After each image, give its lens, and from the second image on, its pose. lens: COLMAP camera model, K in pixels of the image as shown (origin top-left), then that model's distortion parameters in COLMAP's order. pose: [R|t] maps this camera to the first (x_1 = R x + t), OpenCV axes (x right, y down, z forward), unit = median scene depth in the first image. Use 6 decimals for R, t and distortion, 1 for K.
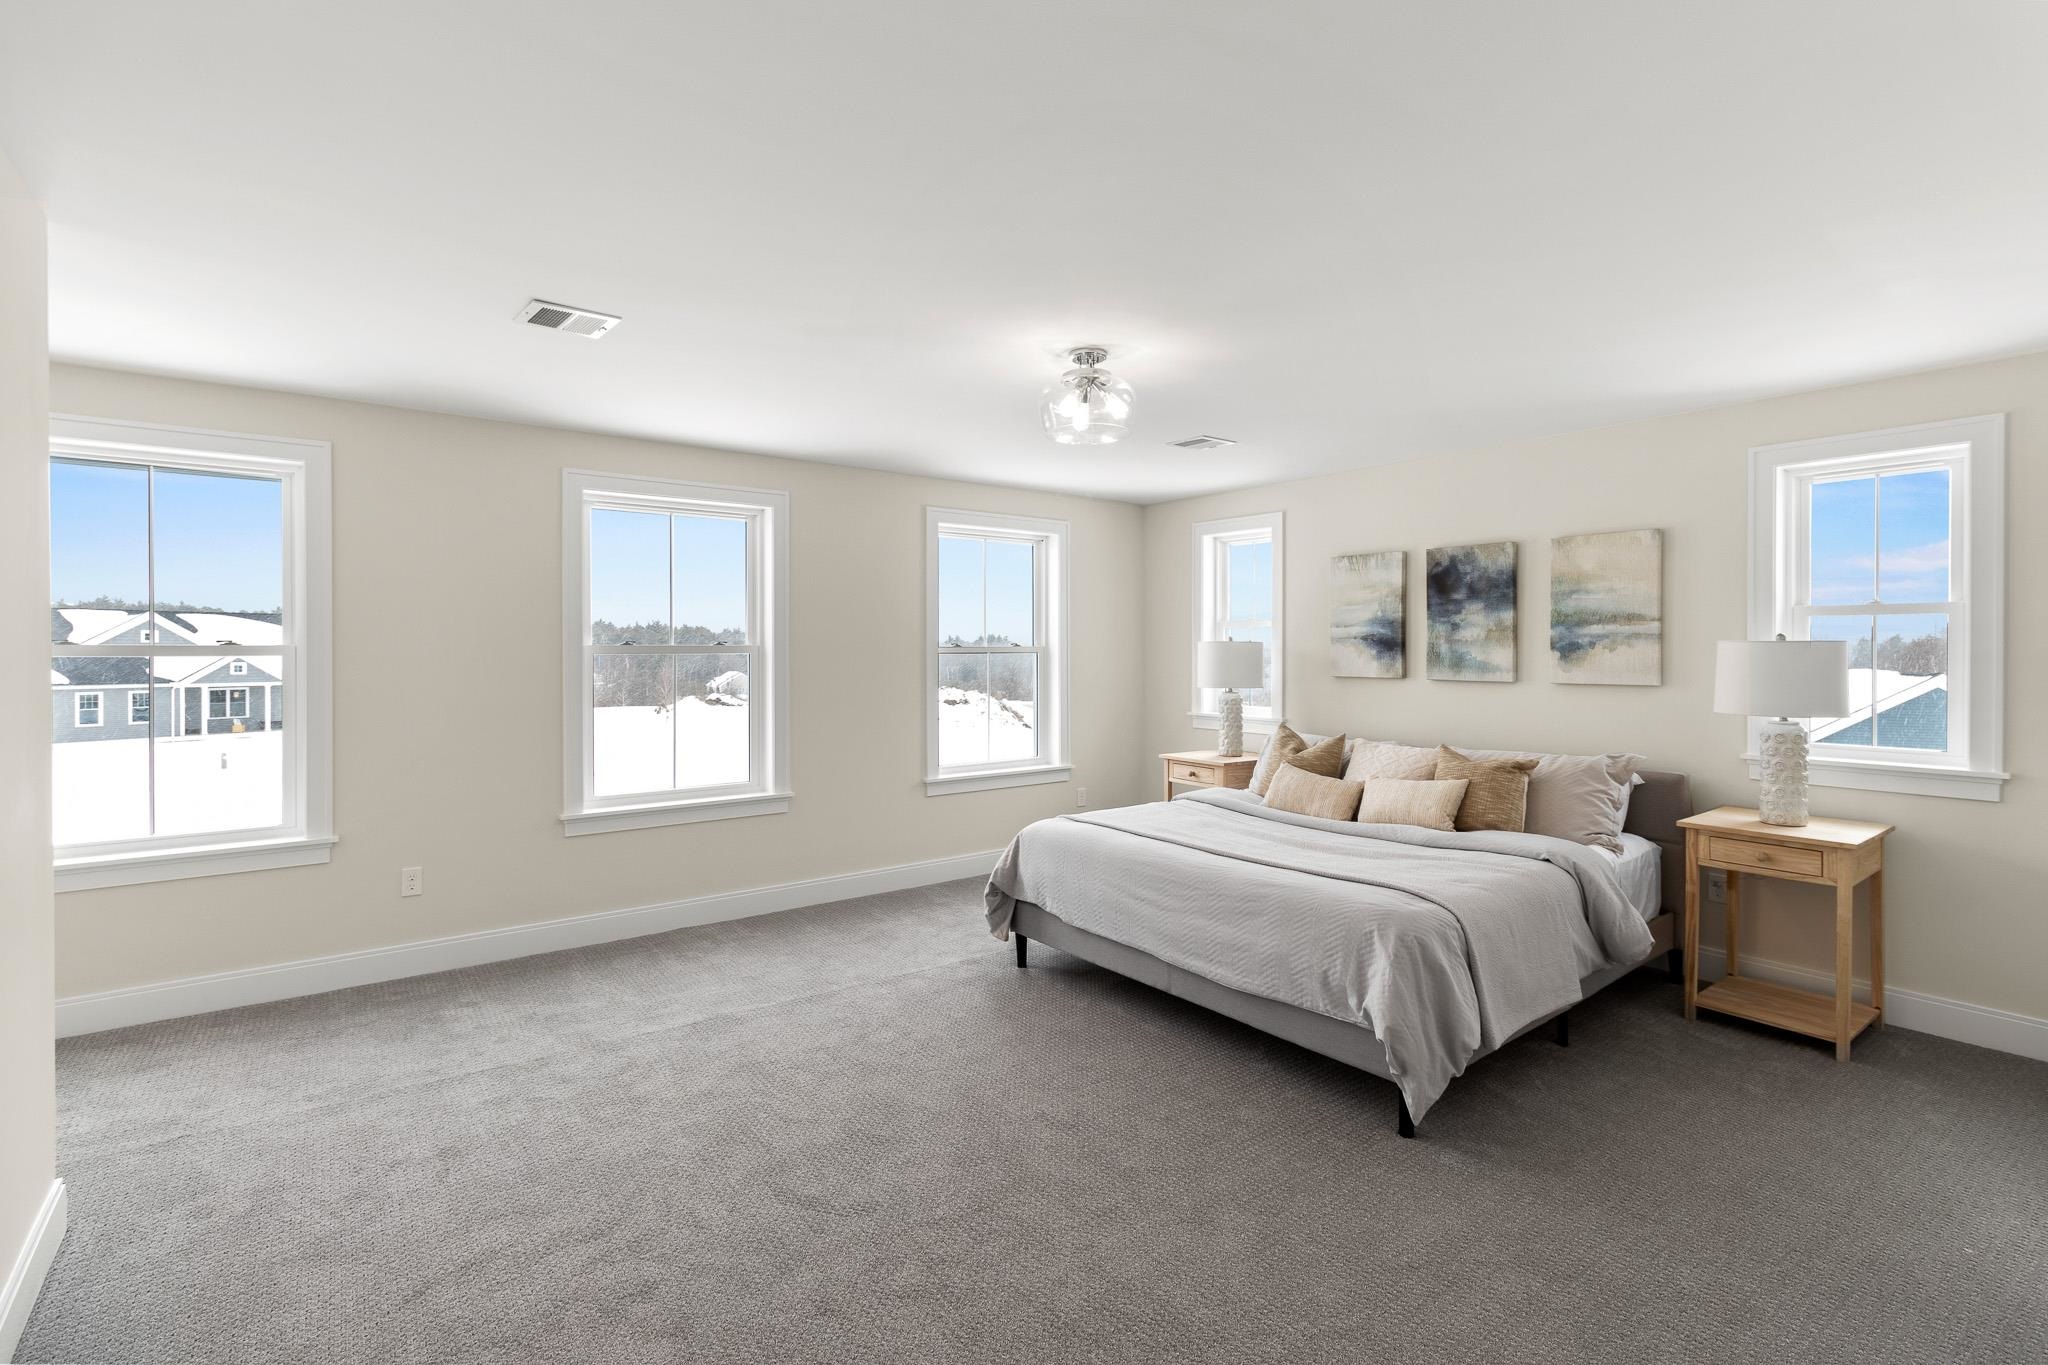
lens RADIAL K [[934.7, 0, 1018.5], [0, 934.7, 636.0], [0, 0, 1]] dist [-0.033595, 0.000261]
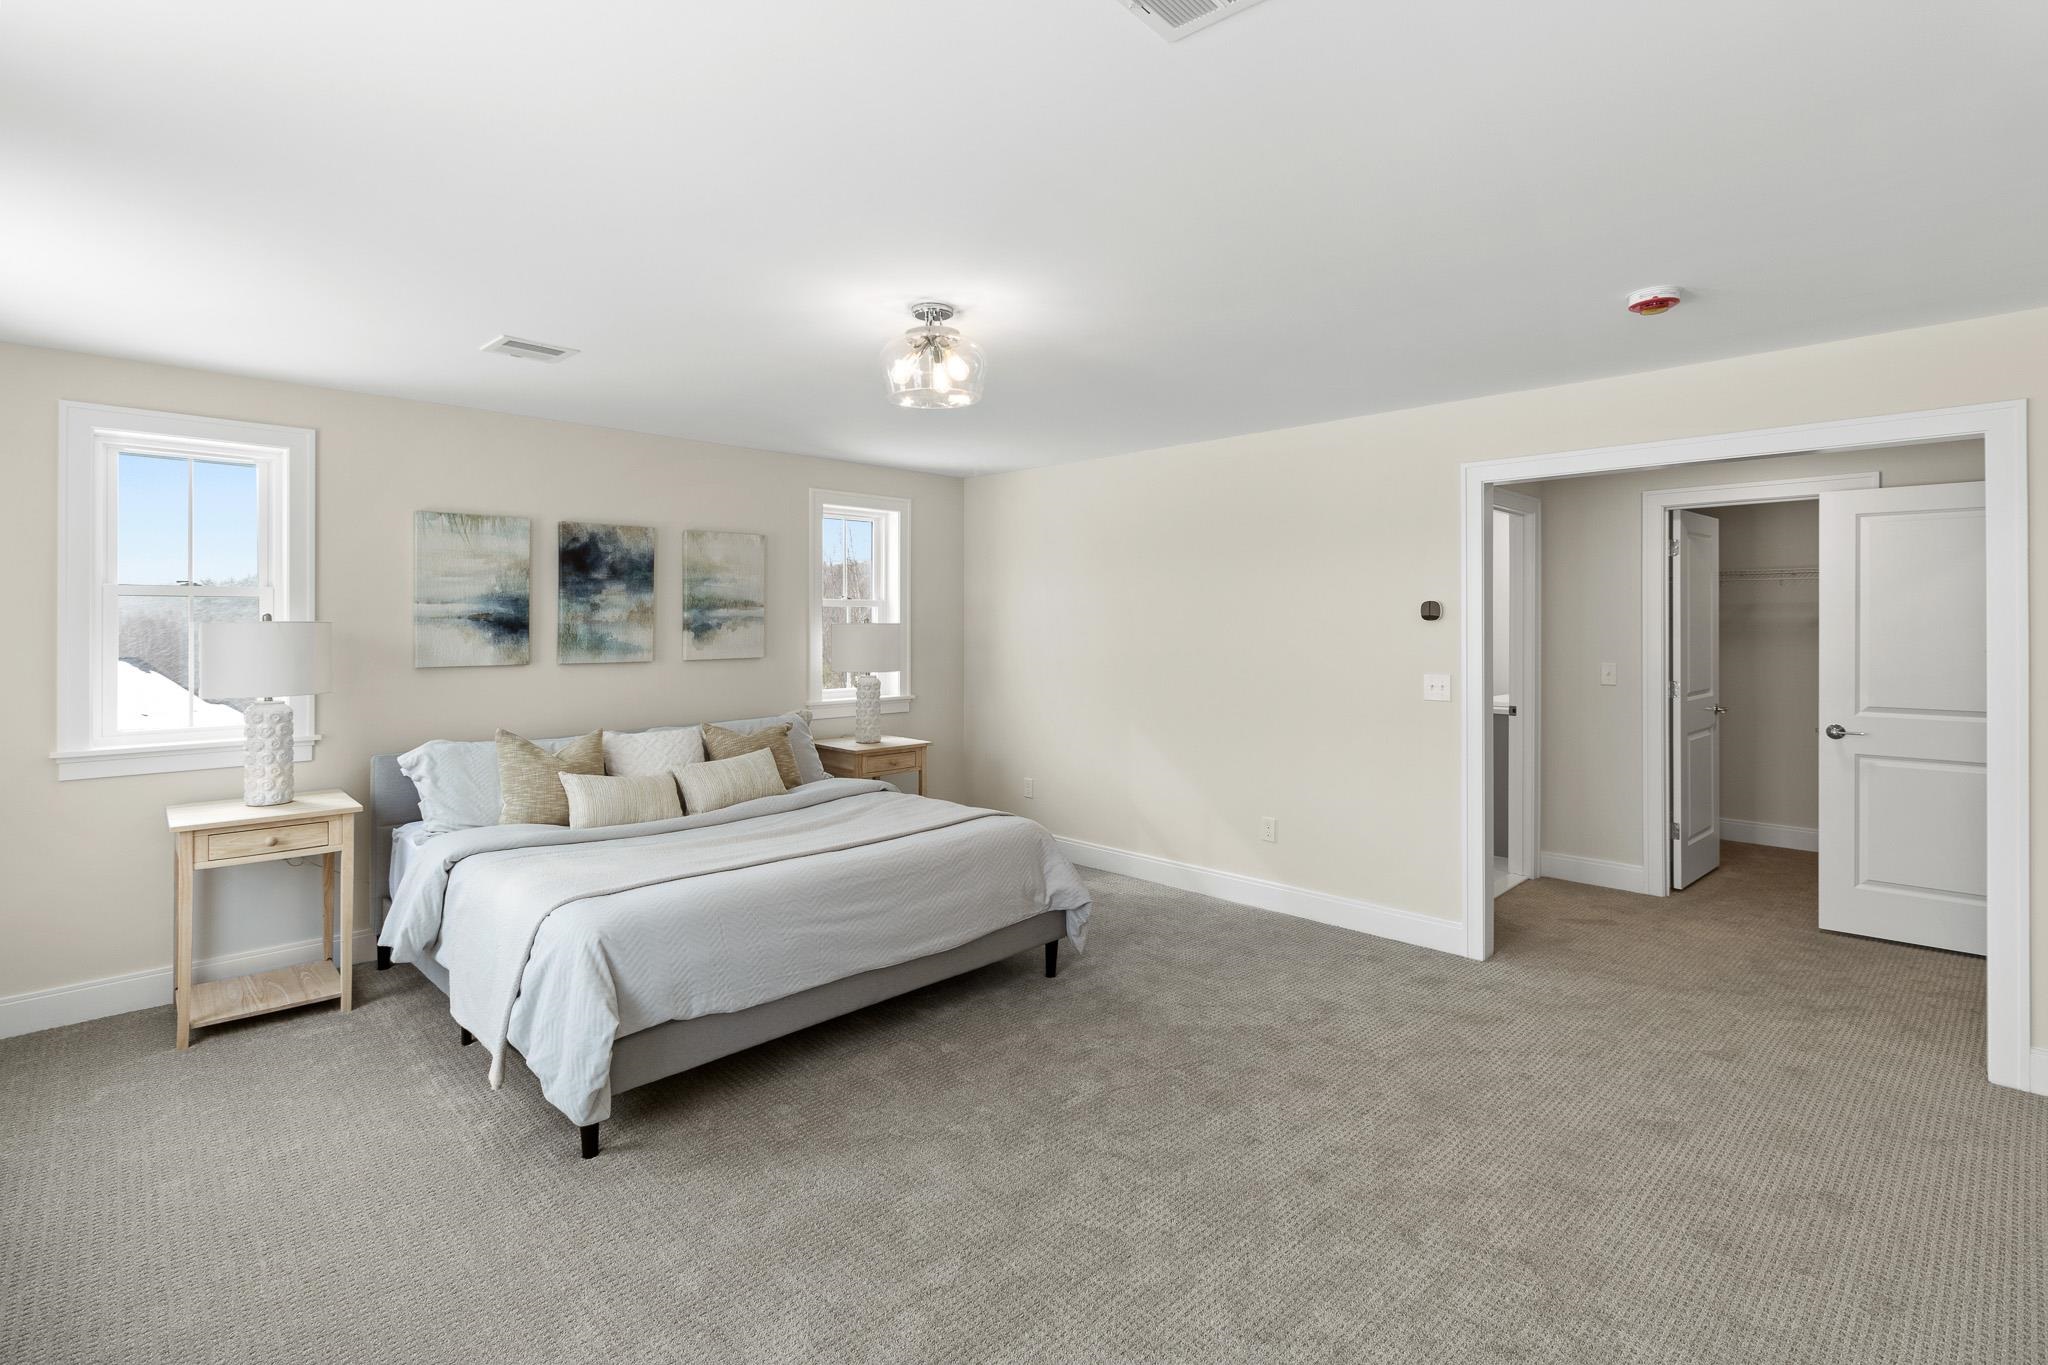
lens RADIAL K [[934.7, 0, 1018.5], [0, 934.7, 636.0], [0, 0, 1]] dist [-0.033595, 0.000261]
pose [[-0.135975, -0.013050, 0.990626, -0.546352], [-0.009084, 0.999888, 0.011926, 0.004496], [-0.990671, -0.007377, -0.136078, 0.701802]]
